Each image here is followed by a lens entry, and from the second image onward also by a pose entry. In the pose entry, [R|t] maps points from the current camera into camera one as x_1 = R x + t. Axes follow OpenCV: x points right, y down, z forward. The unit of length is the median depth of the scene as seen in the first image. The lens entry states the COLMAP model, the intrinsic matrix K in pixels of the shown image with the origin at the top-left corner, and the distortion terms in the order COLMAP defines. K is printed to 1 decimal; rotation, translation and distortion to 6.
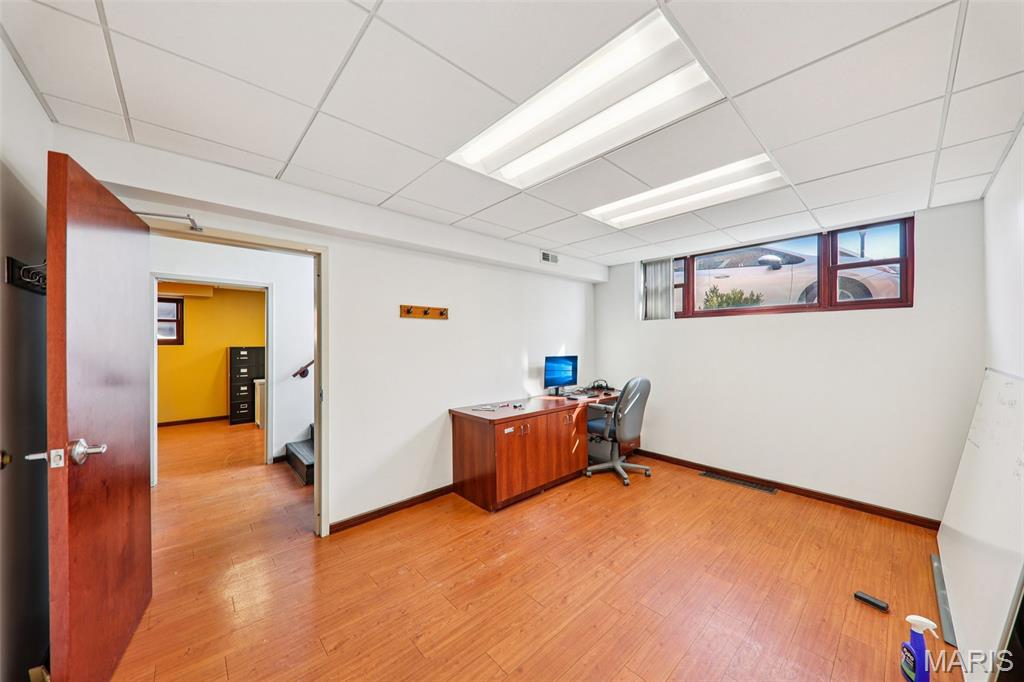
lens RADIAL K [[356.9, 0, 512.2], [0, 356.9, 339.8], [0, 0, 1]] dist [0.013760, -0.004147]
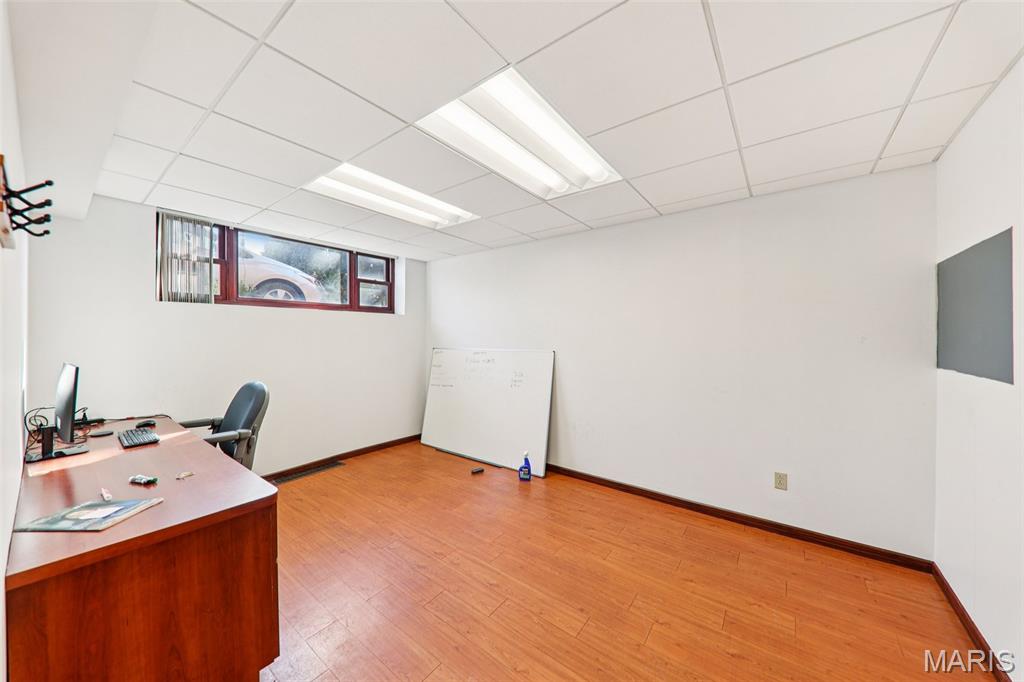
lens RADIAL K [[356.9, 0, 507.4], [0, 356.9, 334.1], [0, 0, 1]] dist [0.013760, -0.004147]
pose [[-0.174980, 0.005200, 0.984558, -0.567513], [-0.007504, 0.999950, -0.006615, 0.006473], [-0.984543, -0.008545, -0.174932, 0.742640]]
